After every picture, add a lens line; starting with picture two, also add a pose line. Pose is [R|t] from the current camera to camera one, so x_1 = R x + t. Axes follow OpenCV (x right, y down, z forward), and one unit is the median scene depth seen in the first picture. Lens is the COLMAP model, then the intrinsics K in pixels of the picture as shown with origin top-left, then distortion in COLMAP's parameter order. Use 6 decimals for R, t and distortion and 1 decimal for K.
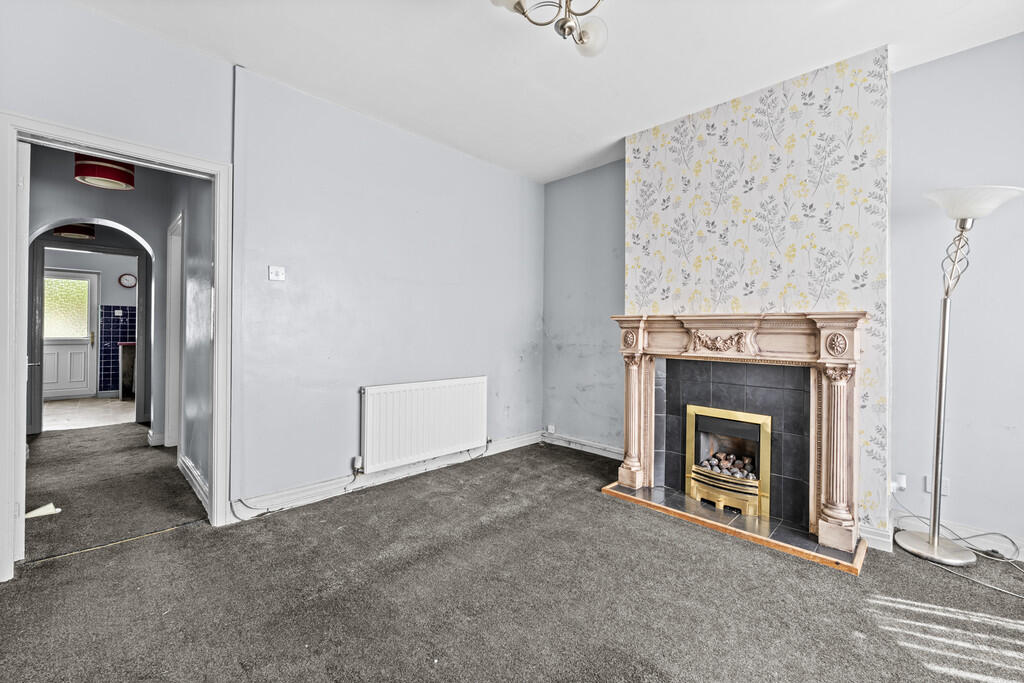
lens RADIAL K [[430.0, 0, 505.5], [0, 430.0, 326.3], [0, 0, 1]] dist [-0.003498, -0.000814]
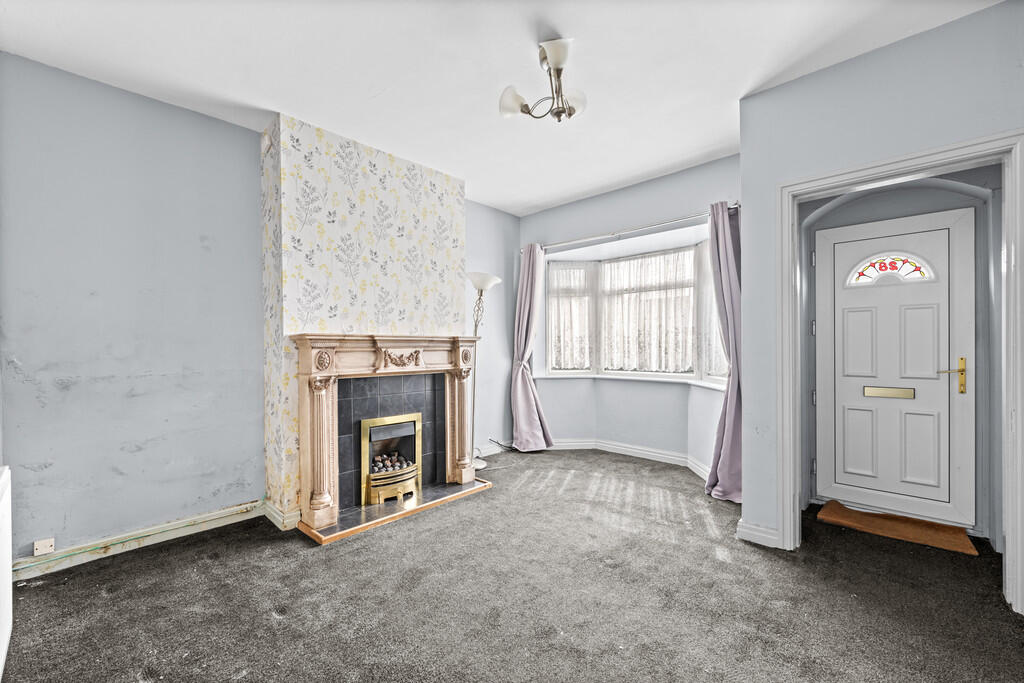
lens RADIAL K [[430.0, 0, 507.9], [0, 430.0, 349.7], [0, 0, 1]] dist [-0.003498, -0.000814]
pose [[-0.050979, -0.009593, 0.998654, -0.666599], [0.004258, 0.999943, 0.009823, 0.001156], [-0.998691, 0.004753, -0.050935, 0.728291]]
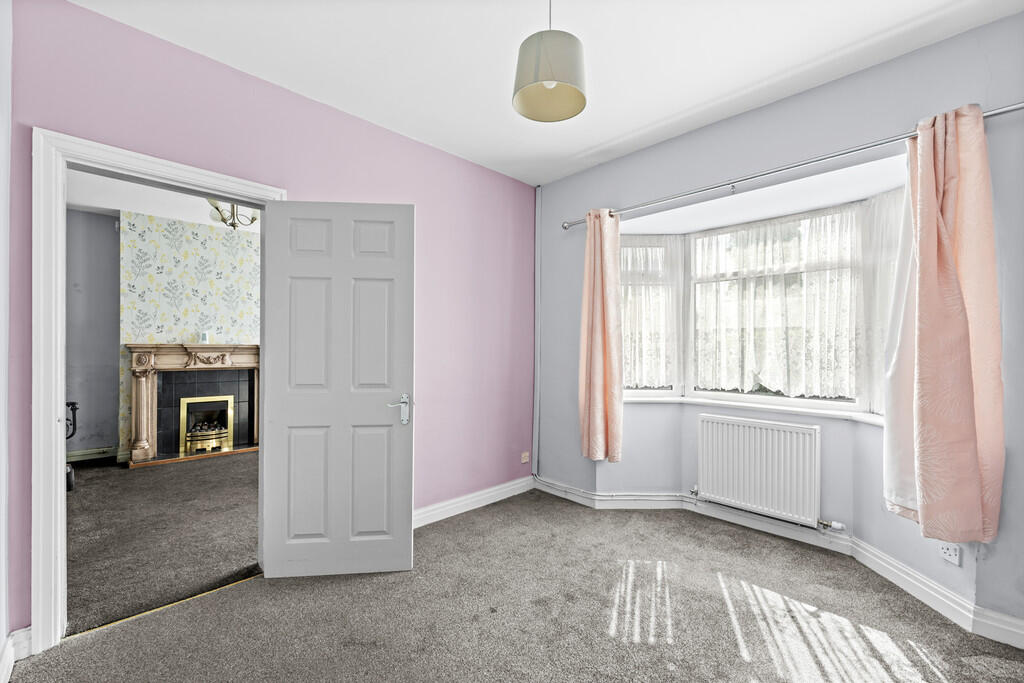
lens RADIAL K [[430.0, 0, 510.4], [0, 430.0, 347.9], [0, 0, 1]] dist [-0.003498, -0.000814]
pose [[0.001421, -0.004178, 0.999990, -1.267296], [-0.005886, 0.999974, 0.004187, -0.025654], [-0.999982, -0.005892, 0.001396, -0.271902]]
